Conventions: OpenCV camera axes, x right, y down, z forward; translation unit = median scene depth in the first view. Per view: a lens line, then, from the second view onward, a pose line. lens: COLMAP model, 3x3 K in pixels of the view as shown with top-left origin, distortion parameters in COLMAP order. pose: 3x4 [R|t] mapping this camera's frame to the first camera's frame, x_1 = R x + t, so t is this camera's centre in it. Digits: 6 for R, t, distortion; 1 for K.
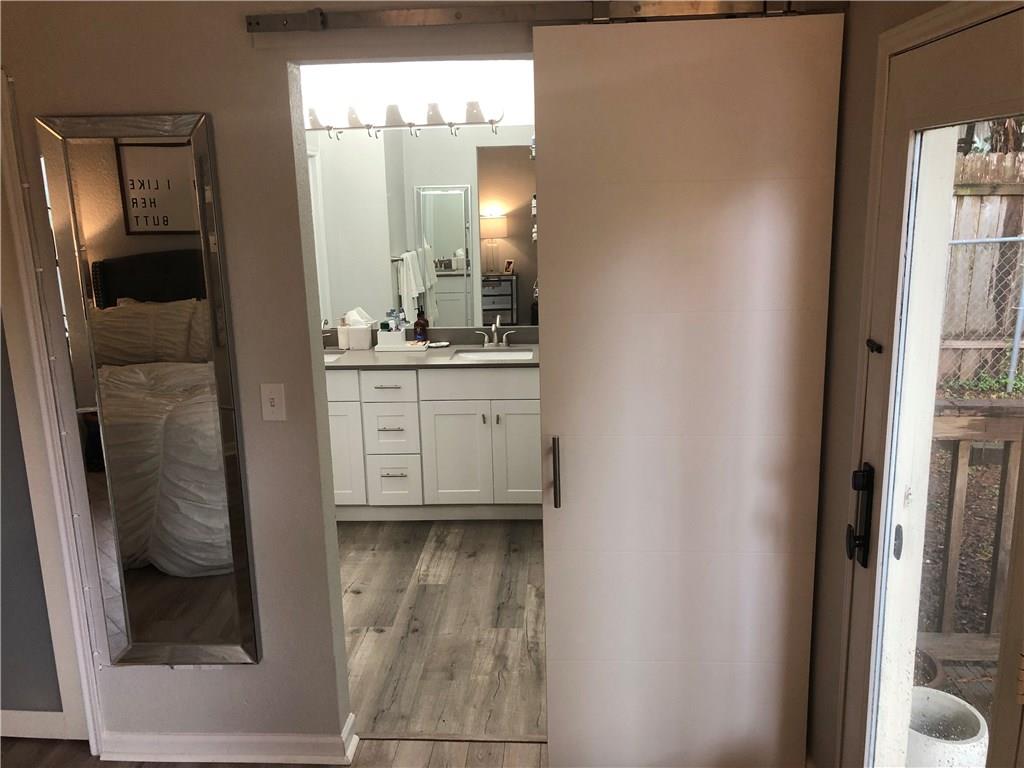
lens RADIAL K [[841.7, 0, 512.0], [0, 841.7, 384.0], [0, 0, 1]] dist [0.051866, -0.009756]
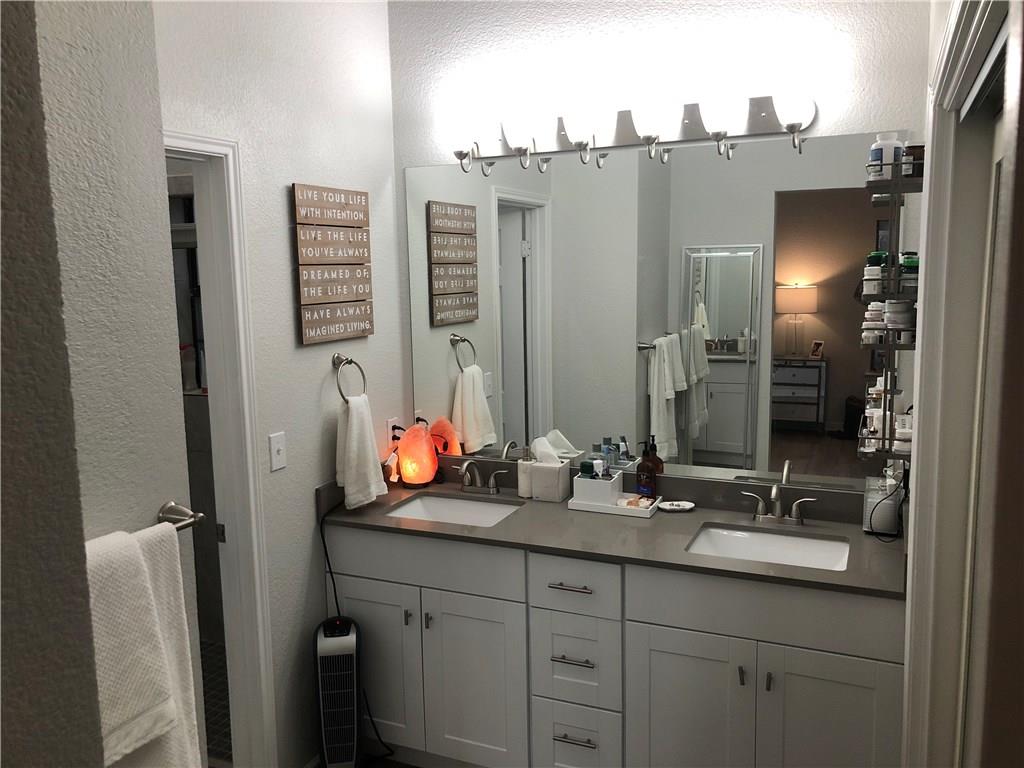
lens RADIAL K [[841.7, 0, 512.0], [0, 841.7, 384.0], [0, 0, 1]] dist [0.051866, -0.009756]
pose [[0.938019, 0.055824, -0.342057, 0.002822], [-0.080281, 0.995098, -0.057753, -0.088360], [0.337156, 0.081634, 0.937903, 0.399128]]
